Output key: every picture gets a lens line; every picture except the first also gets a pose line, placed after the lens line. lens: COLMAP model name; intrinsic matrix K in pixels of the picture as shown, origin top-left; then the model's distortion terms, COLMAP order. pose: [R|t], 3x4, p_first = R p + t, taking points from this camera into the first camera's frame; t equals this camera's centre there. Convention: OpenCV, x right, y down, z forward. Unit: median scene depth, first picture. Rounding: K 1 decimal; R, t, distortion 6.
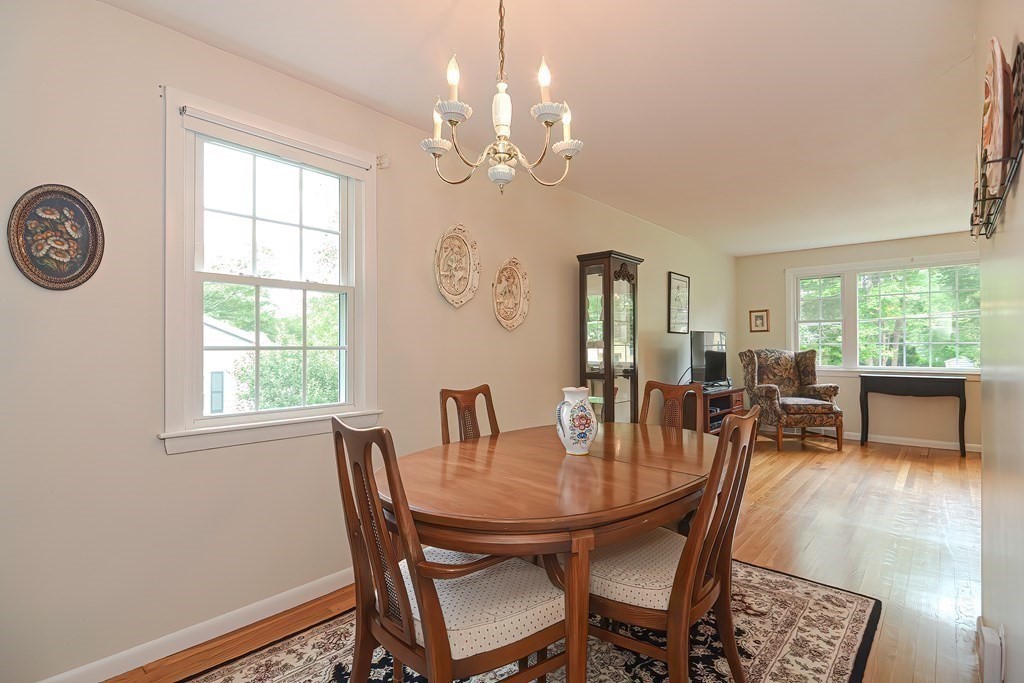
lens RADIAL K [[499.8, 0, 510.4], [0, 499.8, 339.0], [0, 0, 1]] dist [0.000481, -0.007385]
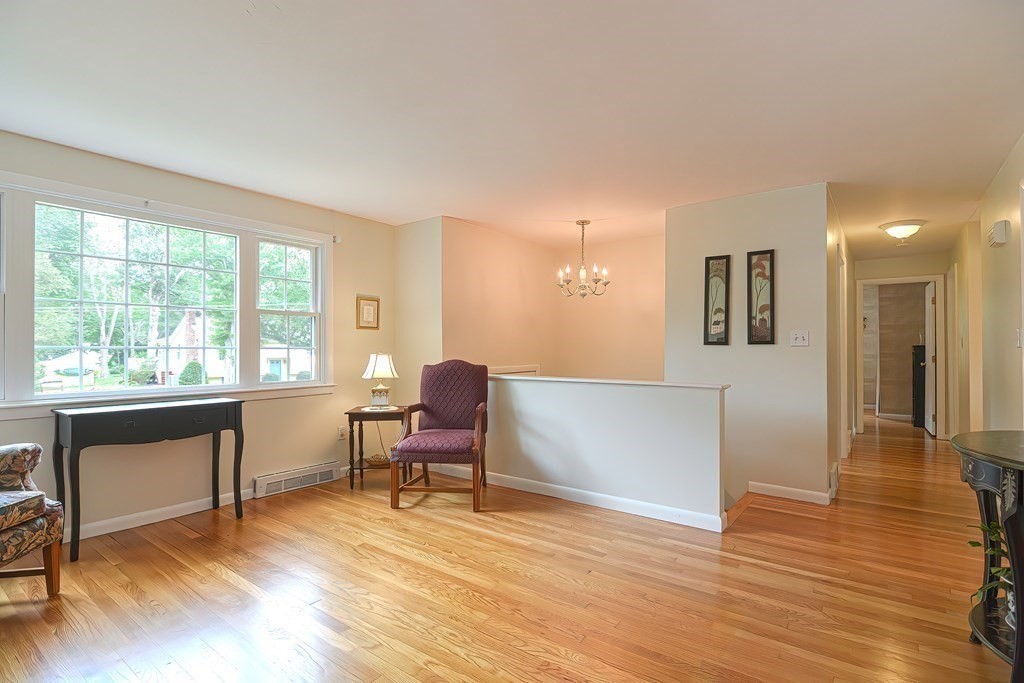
lens RADIAL K [[499.8, 0, 512.1], [0, 499.8, 341.3], [0, 0, 1]] dist [0.000481, -0.007385]
pose [[-0.079341, 0.012221, 0.996773, 0.199193], [-0.007623, 0.999888, -0.012866, 0.007803], [-0.996818, -0.008619, -0.079239, 0.622664]]
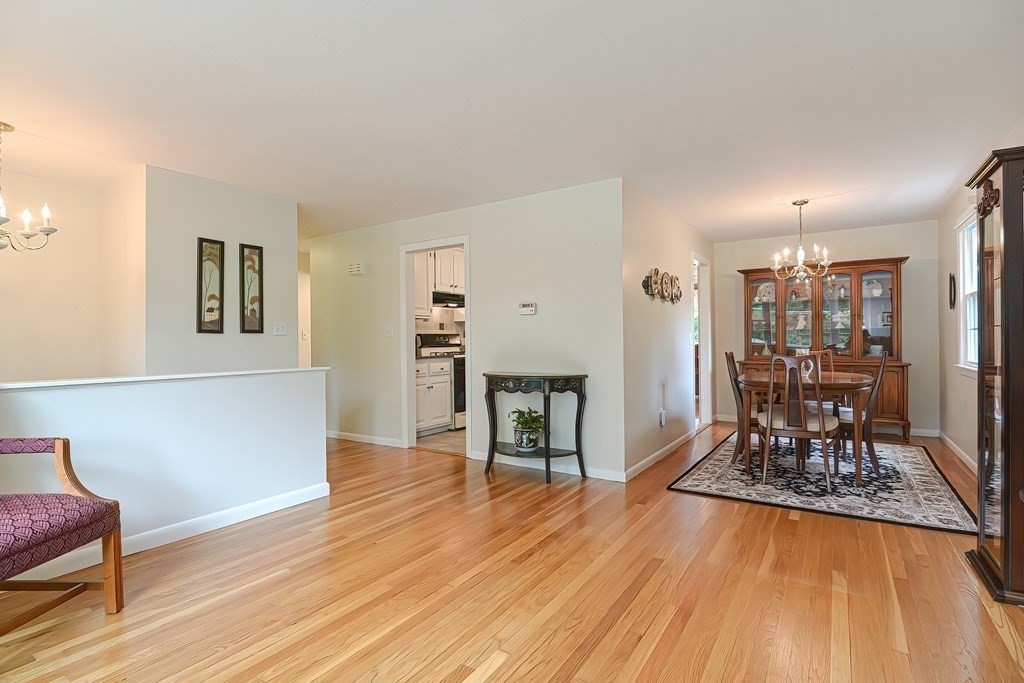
lens RADIAL K [[499.8, 0, 522.9], [0, 499.8, 341.8], [0, 0, 1]] dist [0.000481, -0.007385]
pose [[-0.987167, 0.008204, -0.159483, 0.582547], [0.009581, 0.999923, -0.007867, 0.022549], [0.159406, -0.009294, -0.987169, 1.009518]]
